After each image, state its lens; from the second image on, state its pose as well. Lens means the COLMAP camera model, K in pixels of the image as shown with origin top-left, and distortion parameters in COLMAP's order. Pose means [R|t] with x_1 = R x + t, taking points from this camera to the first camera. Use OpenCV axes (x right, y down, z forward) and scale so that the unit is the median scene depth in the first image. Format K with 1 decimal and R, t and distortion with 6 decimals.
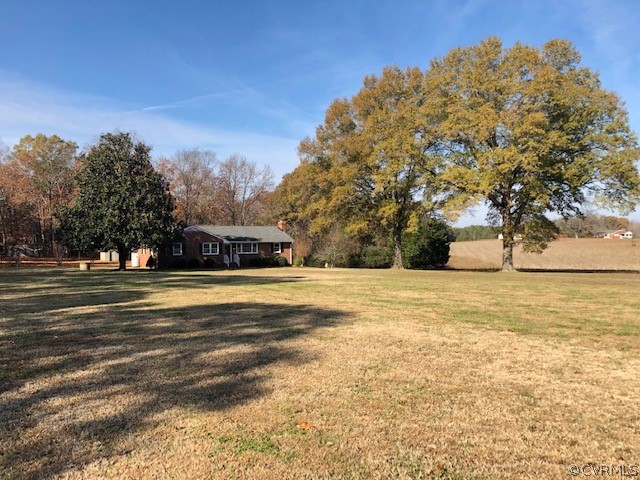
lens RADIAL K [[530.8, 0, 324.5], [0, 530.8, 244.9], [0, 0, 1]] dist [0.034203, -0.014697]
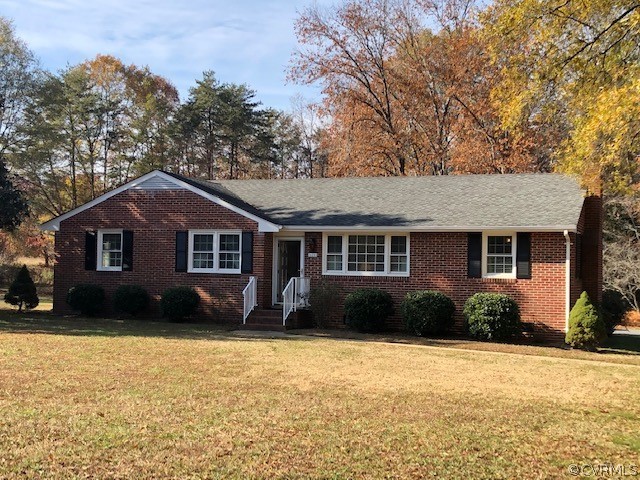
lens RADIAL K [[975.1, 0, 316.6], [0, 975.1, 241.2], [0, 0, 1]] dist [0.129365, 0.000000]
pose [[0.586574, -0.006942, -0.809866, 0.240186], [-0.030818, 0.999048, -0.030884, 0.015995], [0.809309, 0.043074, 0.585801, 0.775031]]
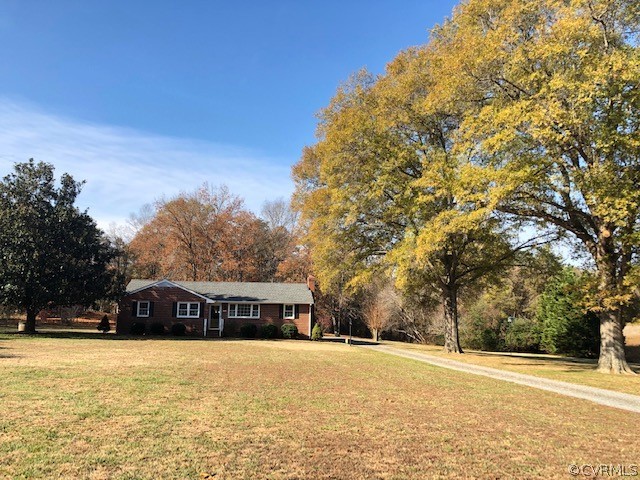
lens RADIAL K [[530.8, 0, 317.2], [0, 530.8, 235.1], [0, 0, 1]] dist [0.034203, -0.014697]
pose [[0.896141, -0.041756, -0.441800, 0.308956], [-0.027125, 0.988548, -0.148450, 0.009619], [0.442939, 0.145016, 0.884746, 0.403467]]
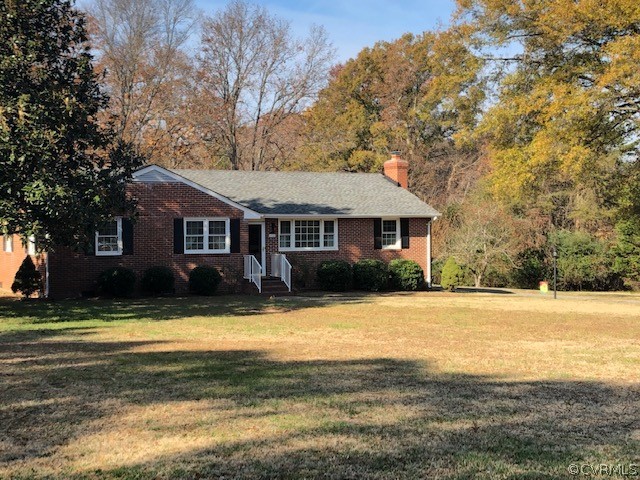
lens RADIAL K [[1006.5, 0, 285.0], [0, 1006.5, 243.0], [0, 0, 1]] dist [0.180550, 0.000000]
pose [[0.996869, 0.006259, -0.078827, -0.120477], [-0.005028, 0.999863, 0.015800, 0.001181], [0.078915, -0.015354, 0.996763, 0.392586]]
